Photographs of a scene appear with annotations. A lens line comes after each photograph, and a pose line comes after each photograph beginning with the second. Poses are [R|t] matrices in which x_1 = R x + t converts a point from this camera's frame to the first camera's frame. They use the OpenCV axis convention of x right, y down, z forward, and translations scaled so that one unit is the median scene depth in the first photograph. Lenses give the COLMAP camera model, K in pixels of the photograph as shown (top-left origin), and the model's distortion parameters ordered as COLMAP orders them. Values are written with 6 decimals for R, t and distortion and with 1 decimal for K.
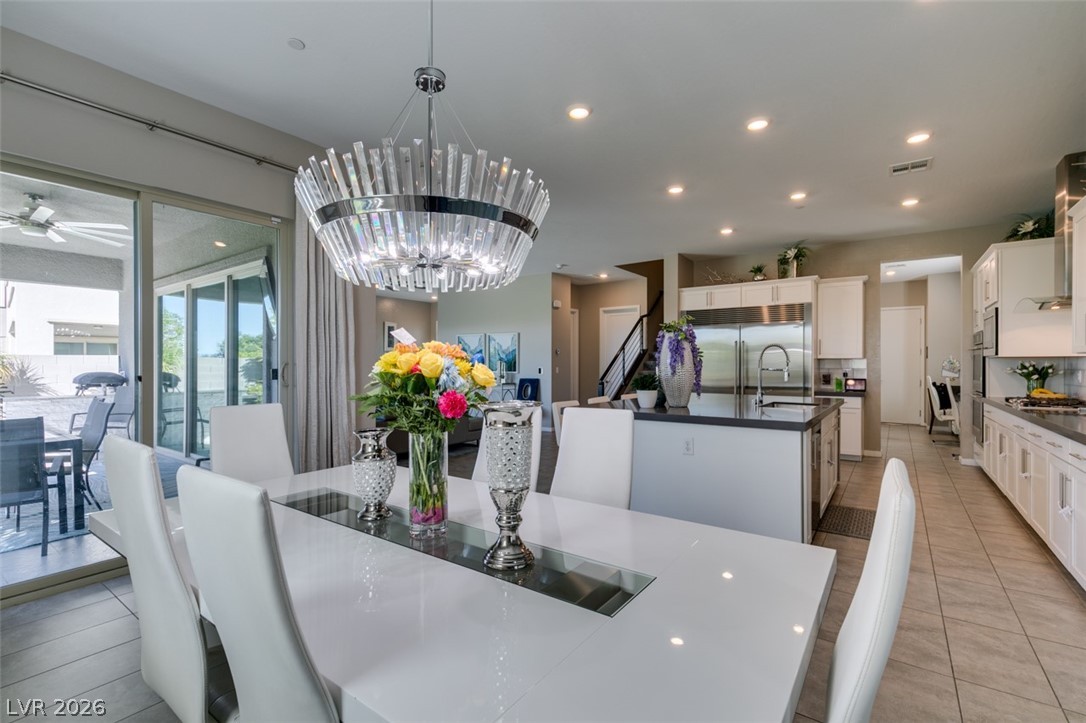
lens RADIAL K [[482.2, 0, 543.3], [0, 482.2, 364.6], [0, 0, 1]] dist [0.004898, -0.002304]
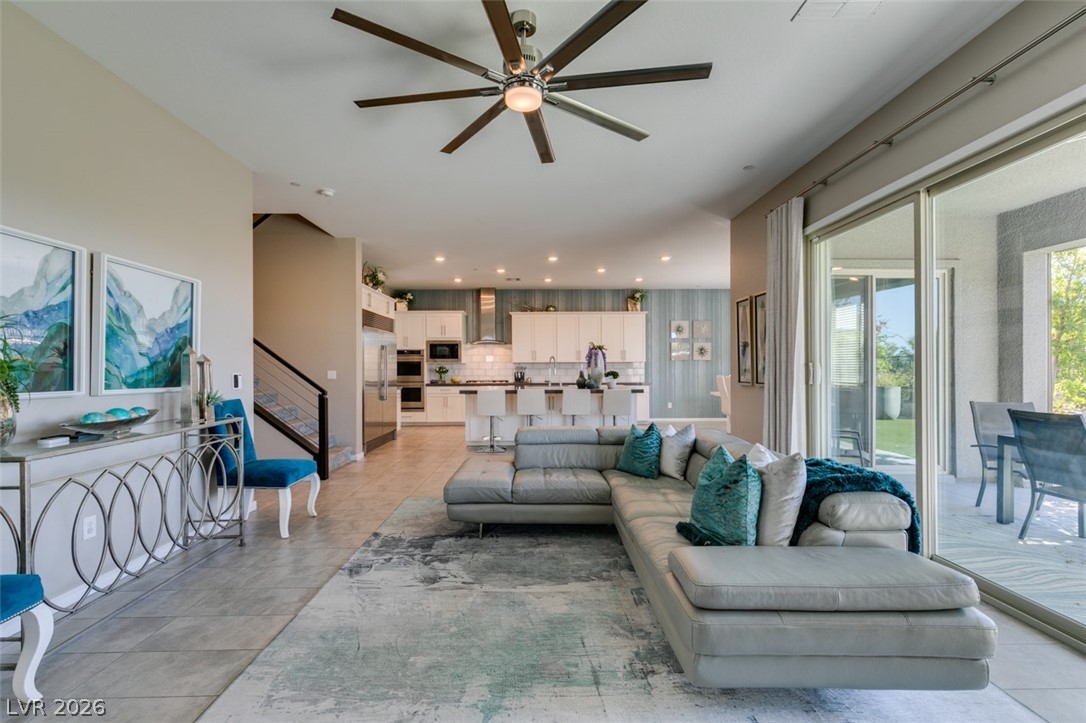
lens RADIAL K [[482.2, 0, 535.0], [0, 482.2, 365.2], [0, 0, 1]] dist [0.004898, -0.002304]
pose [[-0.582792, 0.006583, 0.812595, -0.707870], [0.005655, 0.999976, -0.004045, 0.002614], [-0.812602, 0.002237, -0.582815, 1.408263]]
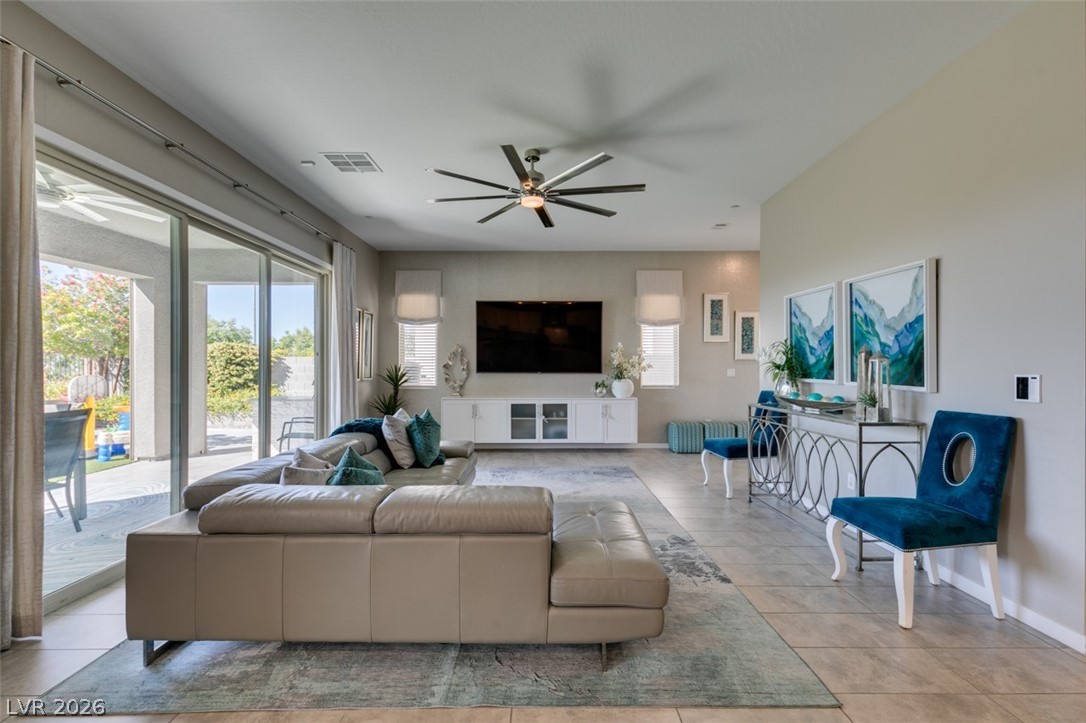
lens RADIAL K [[482.2, 0, 537.7], [0, 482.2, 365.6], [0, 0, 1]] dist [0.004898, -0.002304]
pose [[0.576405, 0.001185, -0.817163, 0.074397], [0.000775, 0.999998, 0.001997, 0.000411], [0.817164, -0.001785, 0.576403, 0.869803]]
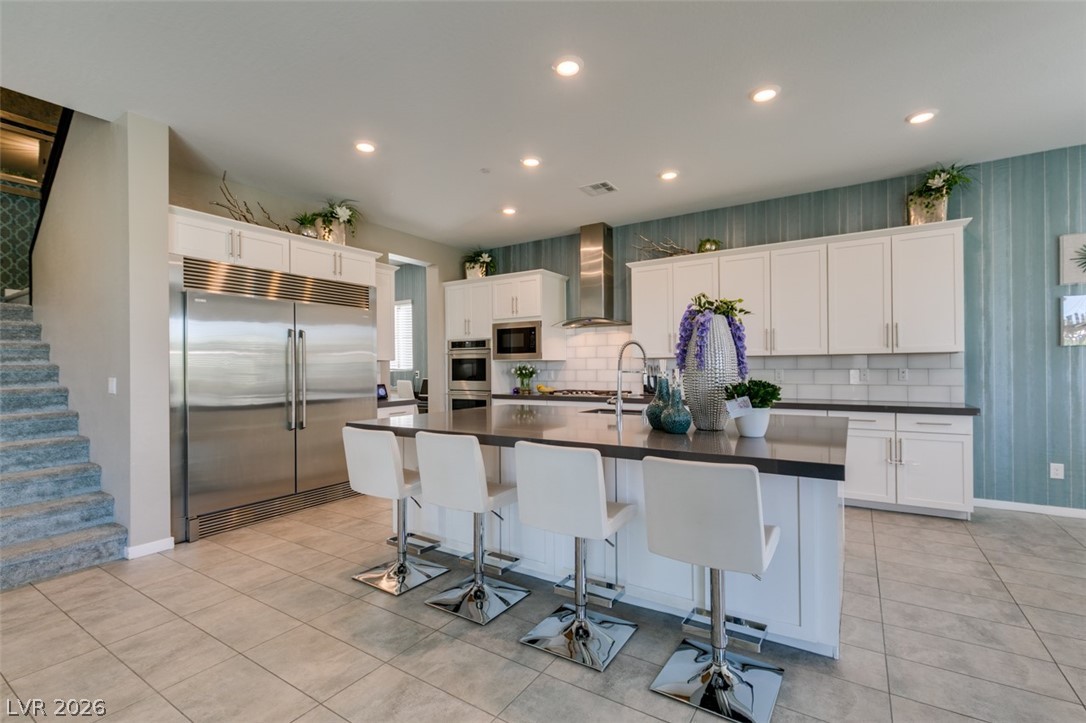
lens RADIAL K [[482.2, 0, 540.3], [0, 482.2, 367.6], [0, 0, 1]] dist [0.004898, -0.002304]
pose [[-0.046518, -0.000606, 0.998917, -0.214034], [0.010182, 0.999948, 0.001080, 0.001088], [-0.998866, 0.010221, -0.046509, 0.751706]]
